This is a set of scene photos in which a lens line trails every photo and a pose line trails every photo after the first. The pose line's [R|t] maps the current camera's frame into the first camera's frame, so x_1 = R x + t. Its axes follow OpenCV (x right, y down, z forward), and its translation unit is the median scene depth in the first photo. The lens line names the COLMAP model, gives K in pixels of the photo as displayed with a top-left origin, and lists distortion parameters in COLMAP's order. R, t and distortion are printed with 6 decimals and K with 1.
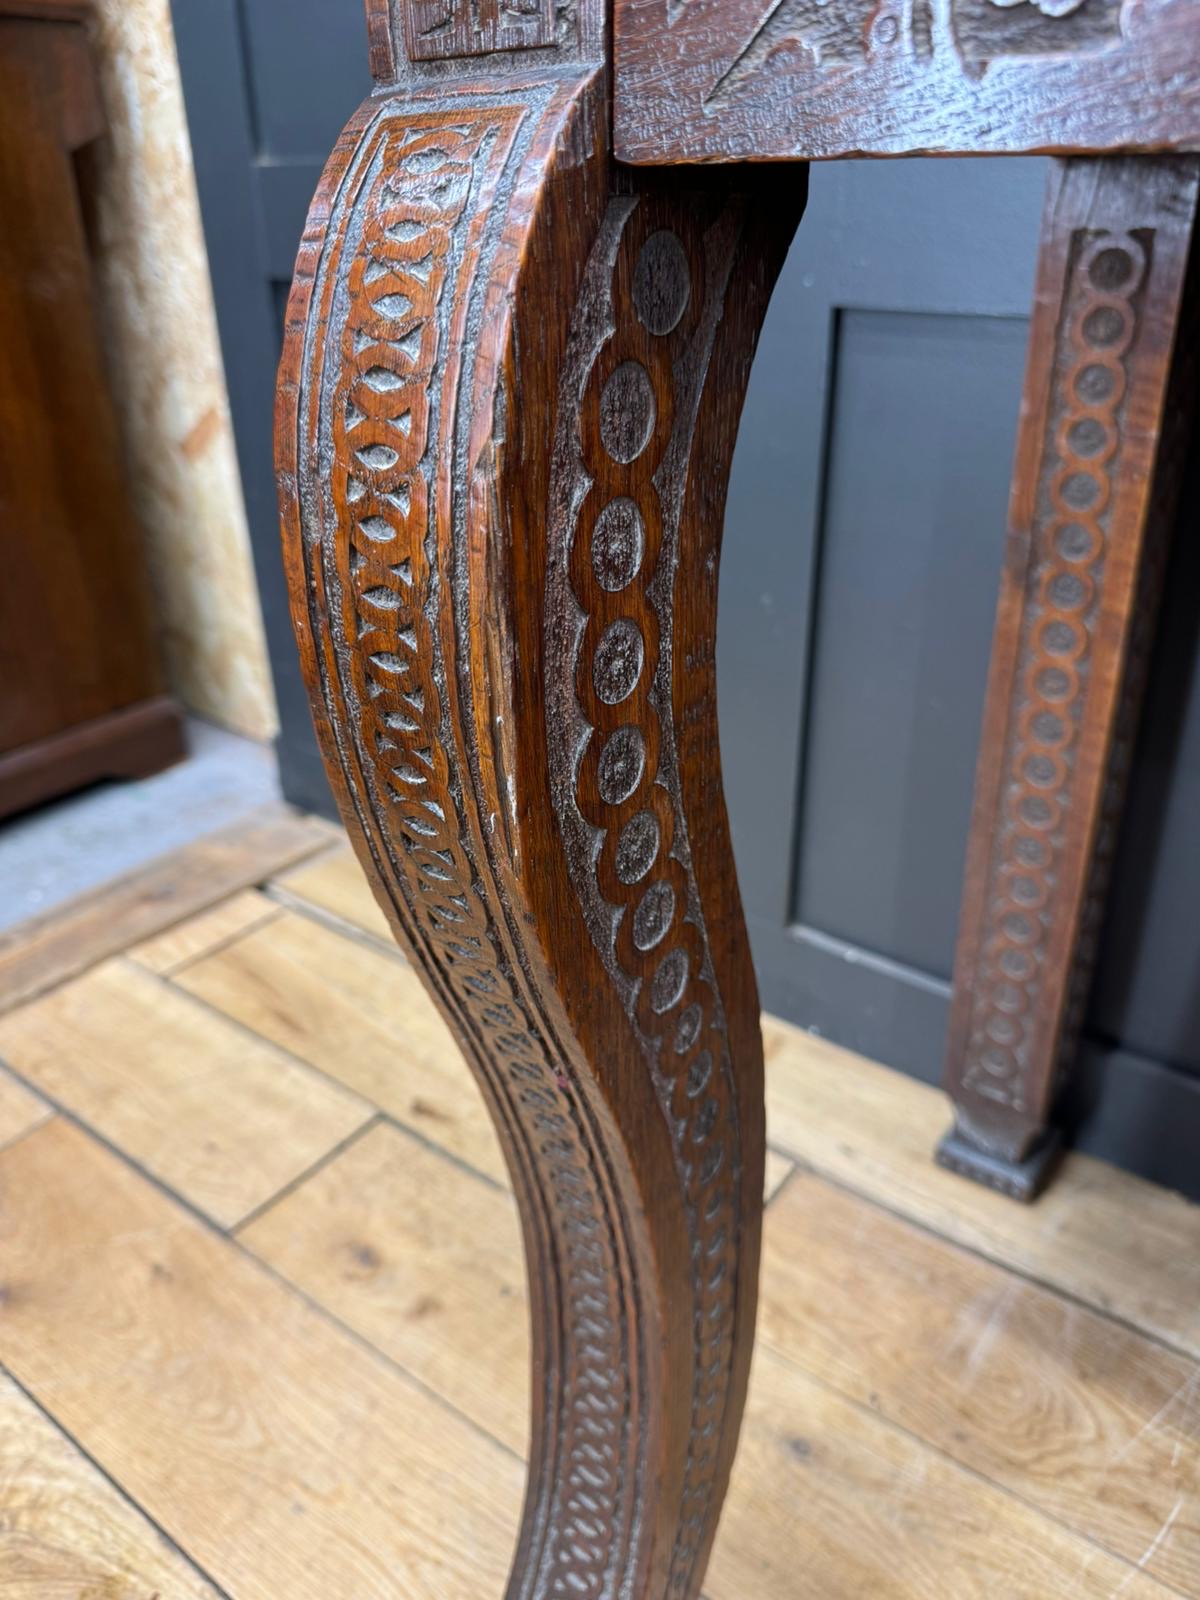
lens RADIAL K [[1181.7, 0, 612.6], [0, 1181.7, 803.6], [0, 0, 1]] dist [-0.007926, -0.020775]
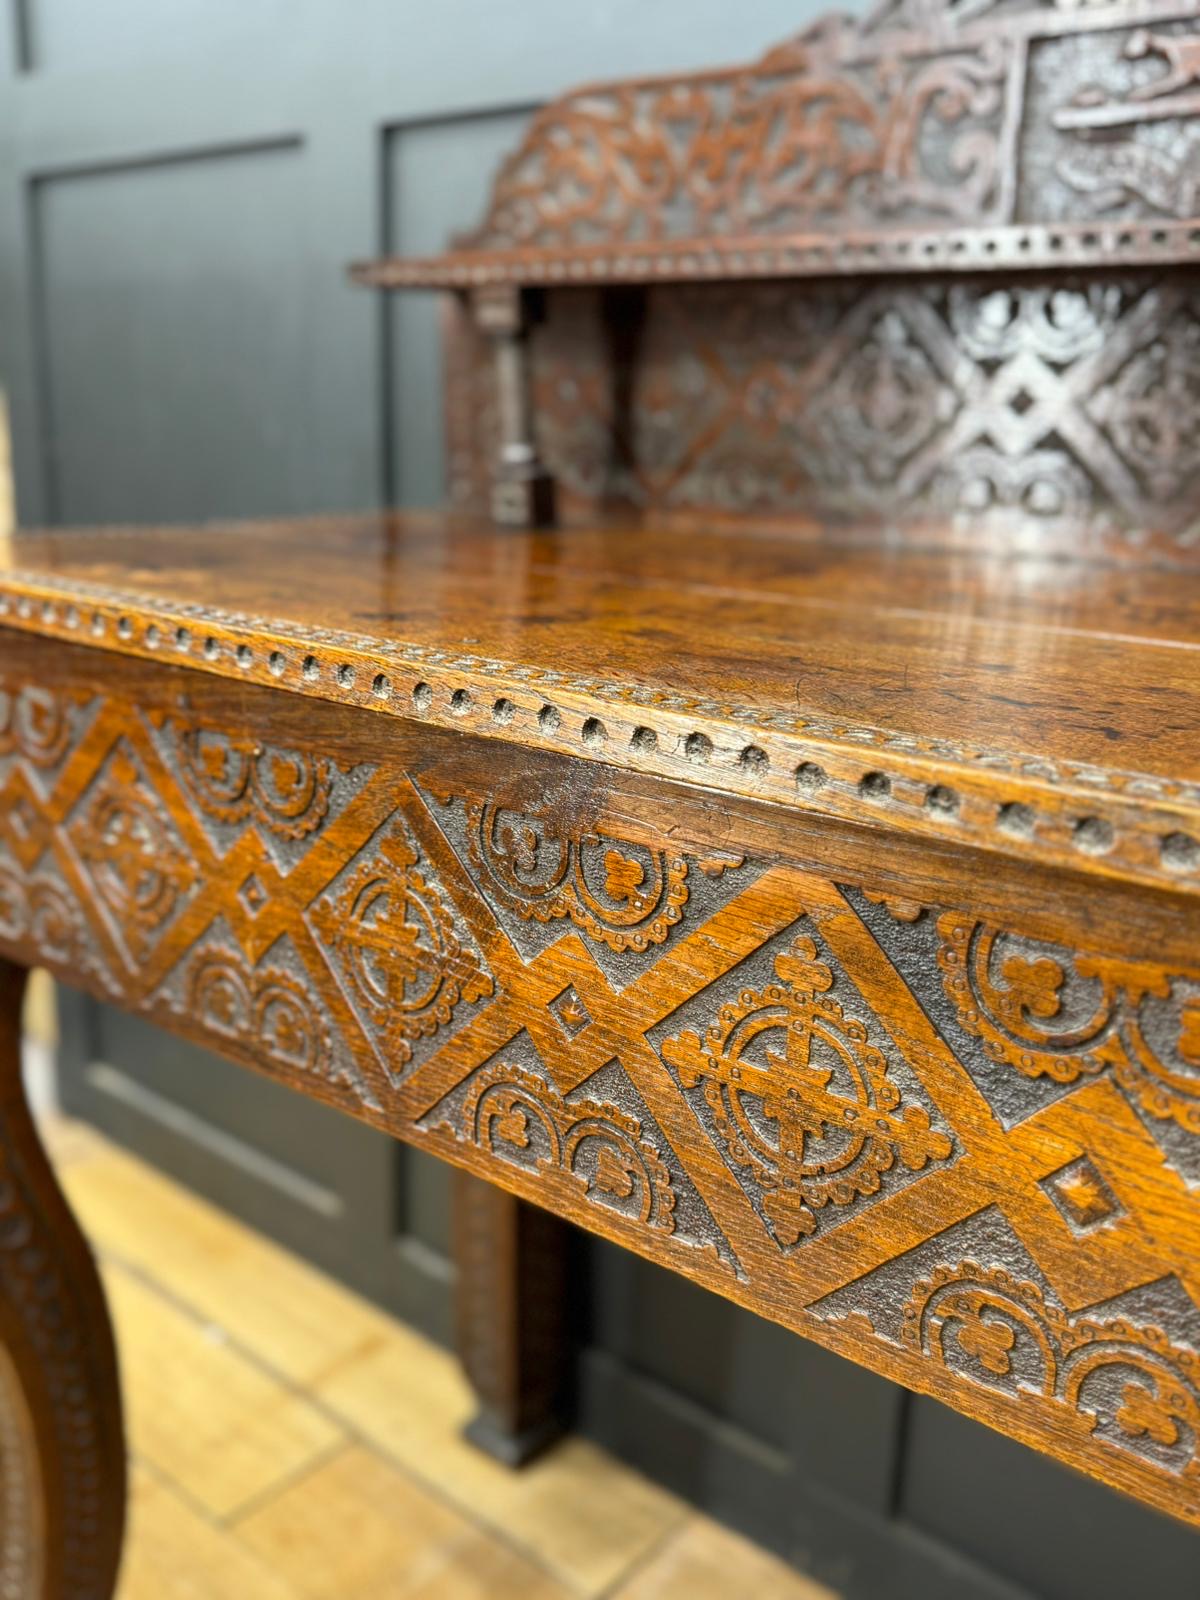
lens RADIAL K [[1440.2, 0, 626.5], [0, 1440.2, 791.5], [0, 0, 1]] dist [0.059577, -0.115211]
pose [[0.998865, 0.042931, -0.020609, 0.565823], [-0.046340, 0.975975, -0.212899, -0.054907], [0.010974, 0.213613, 0.976857, -0.808822]]
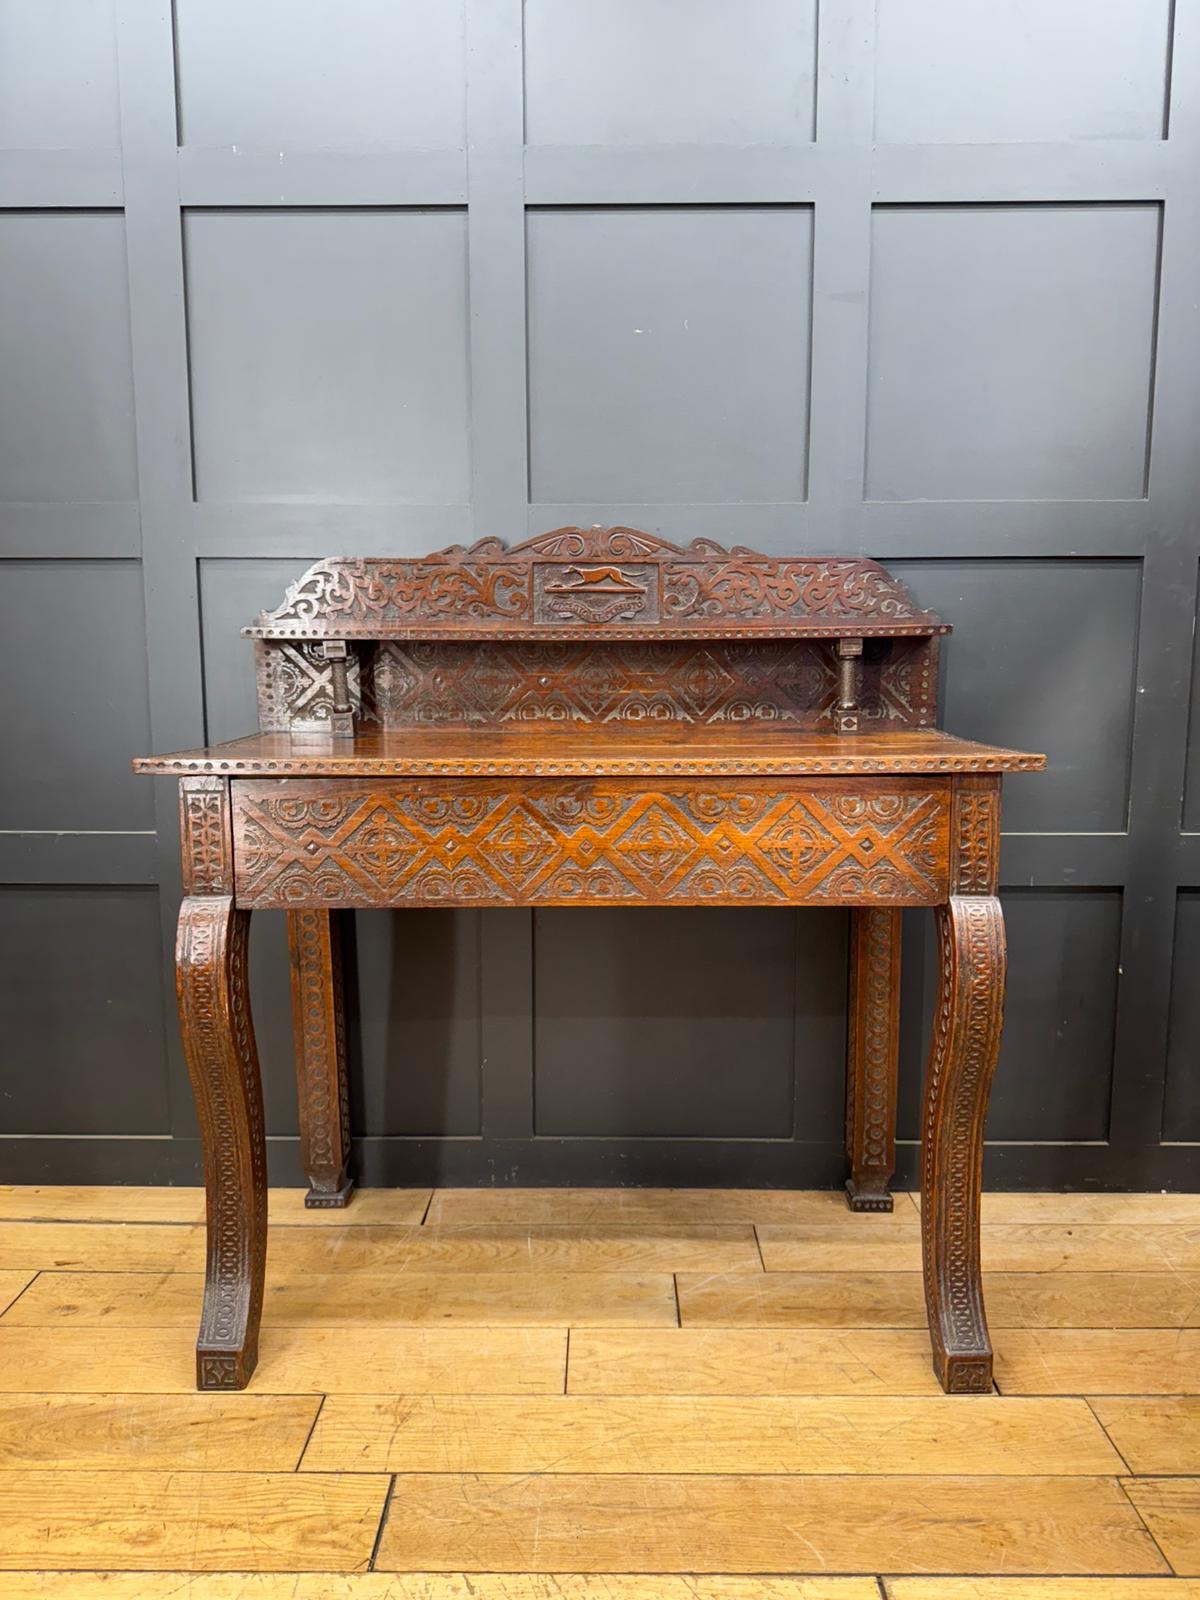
lens RADIAL K [[1120.7, 0, 597.6], [0, 1120.7, 798.5], [0, 0, 1]] dist [0.062819, -0.038723]
pose [[0.804599, -0.066013, 0.590138, -0.697460], [0.271821, 0.924513, -0.267186, 0.388602], [-0.527953, 0.375389, 0.761806, -1.741822]]
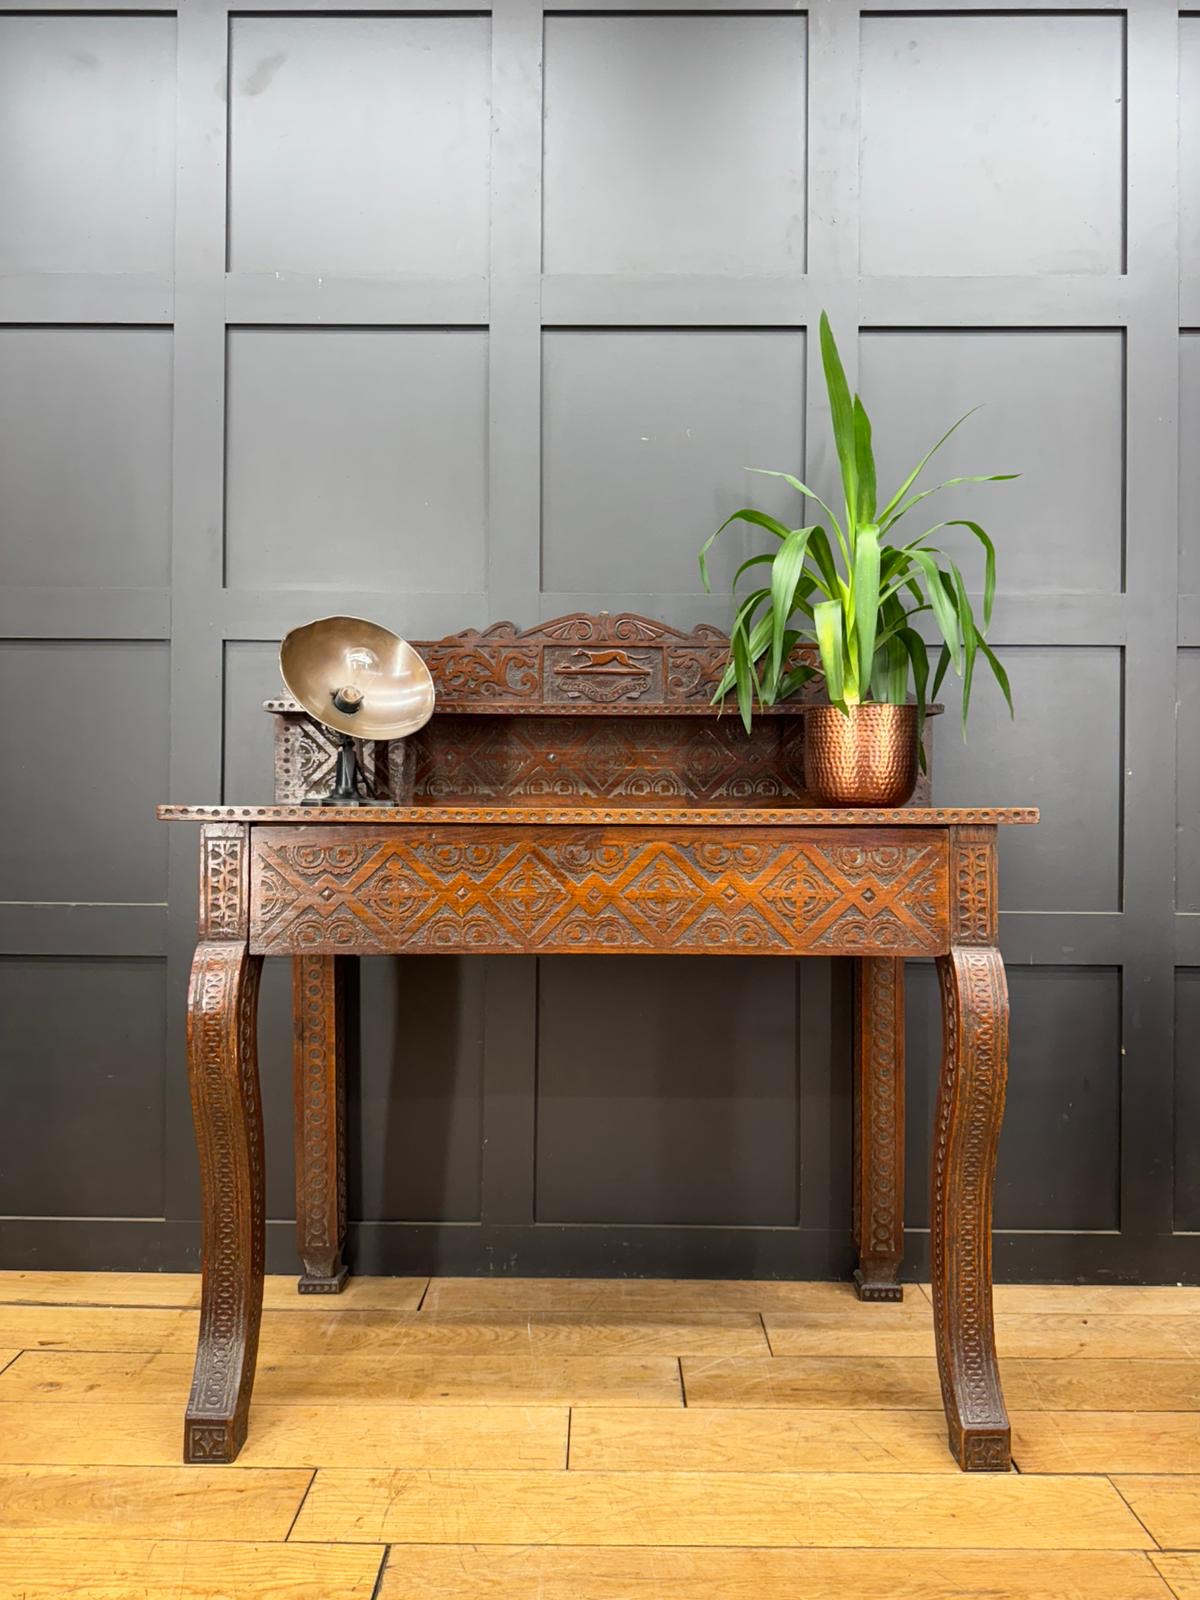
lens RADIAL K [[1120.7, 0, 597.8], [0, 1120.7, 804.9], [0, 0, 1]] dist [0.062819, -0.038723]
pose [[0.802352, 0.017406, 0.596597, -0.763482], [0.264662, 0.885552, -0.381775, 0.577003], [-0.534963, 0.464215, 0.705917, -1.698240]]
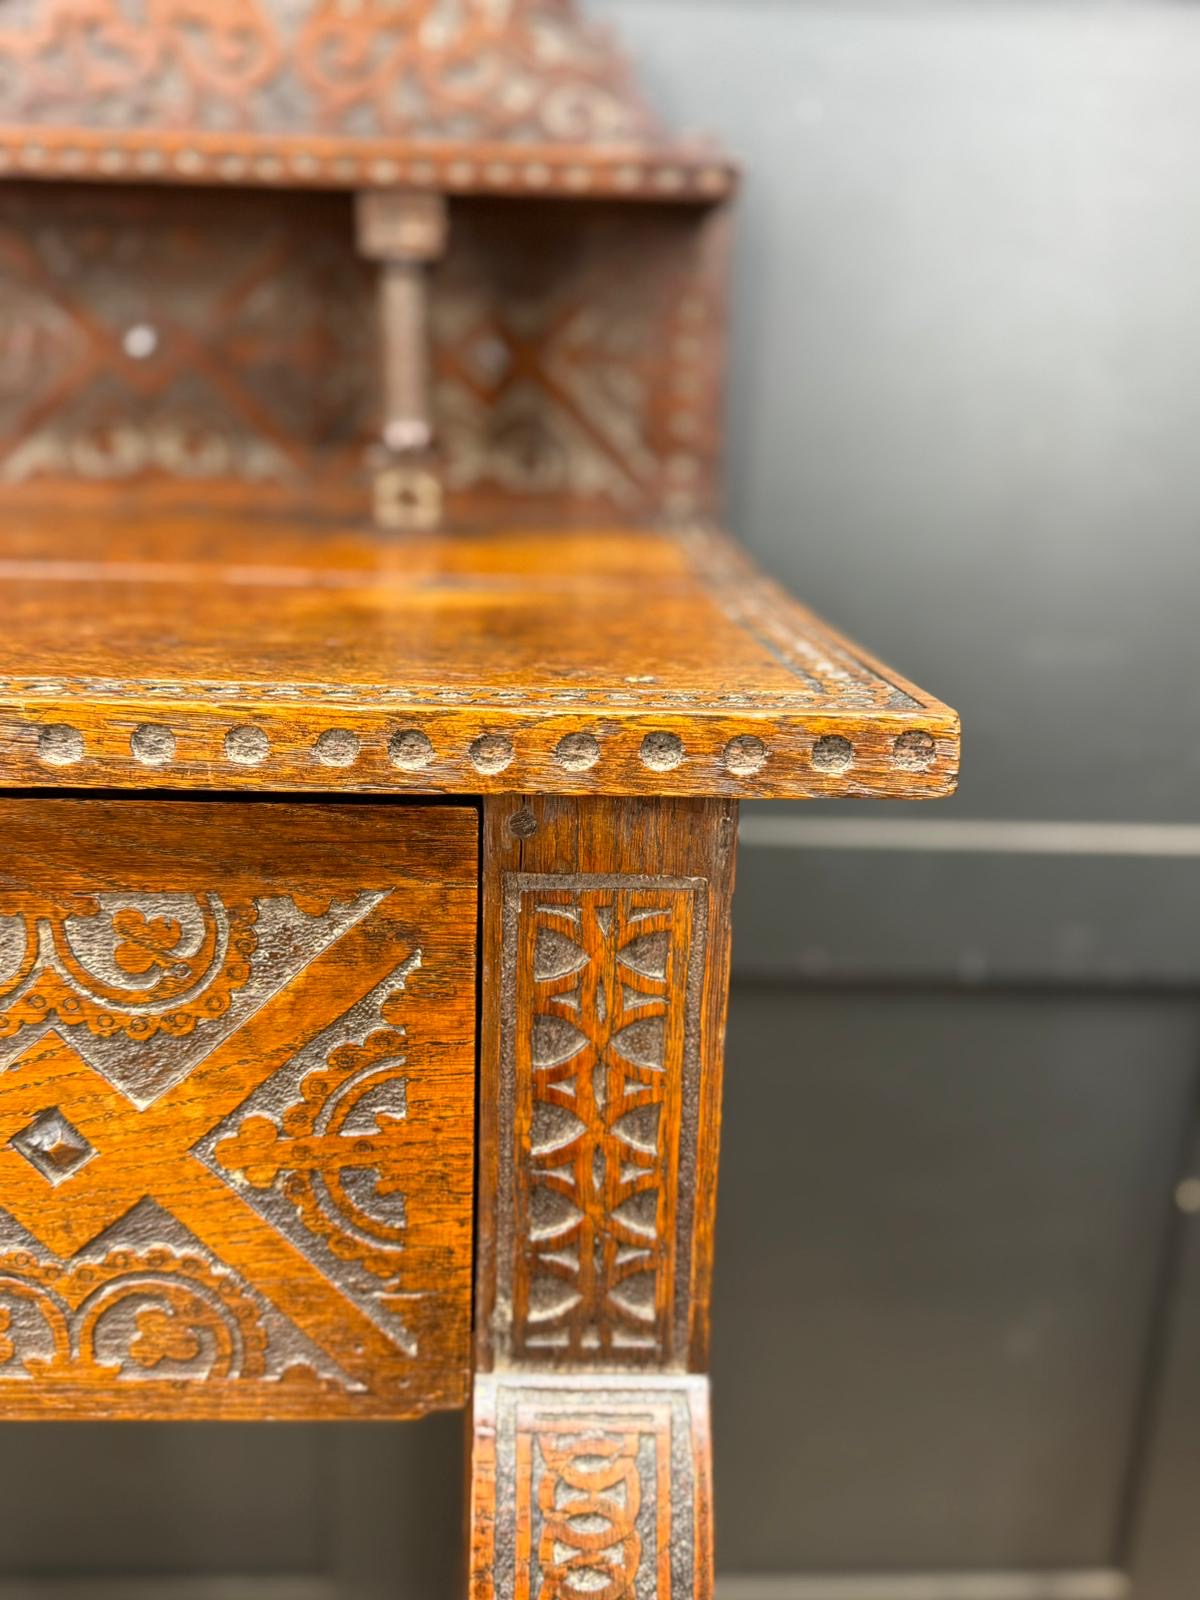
lens RADIAL K [[1434.4, 0, 594.3], [0, 1434.4, 800.3], [0, 0, 1]] dist [0.036689, -0.090287]
pose [[0.772234, -0.144099, 0.618781, 0.792838], [0.265182, 0.958151, -0.107816, 0.032928], [-0.577350, 0.247349, 0.778130, -0.924025]]
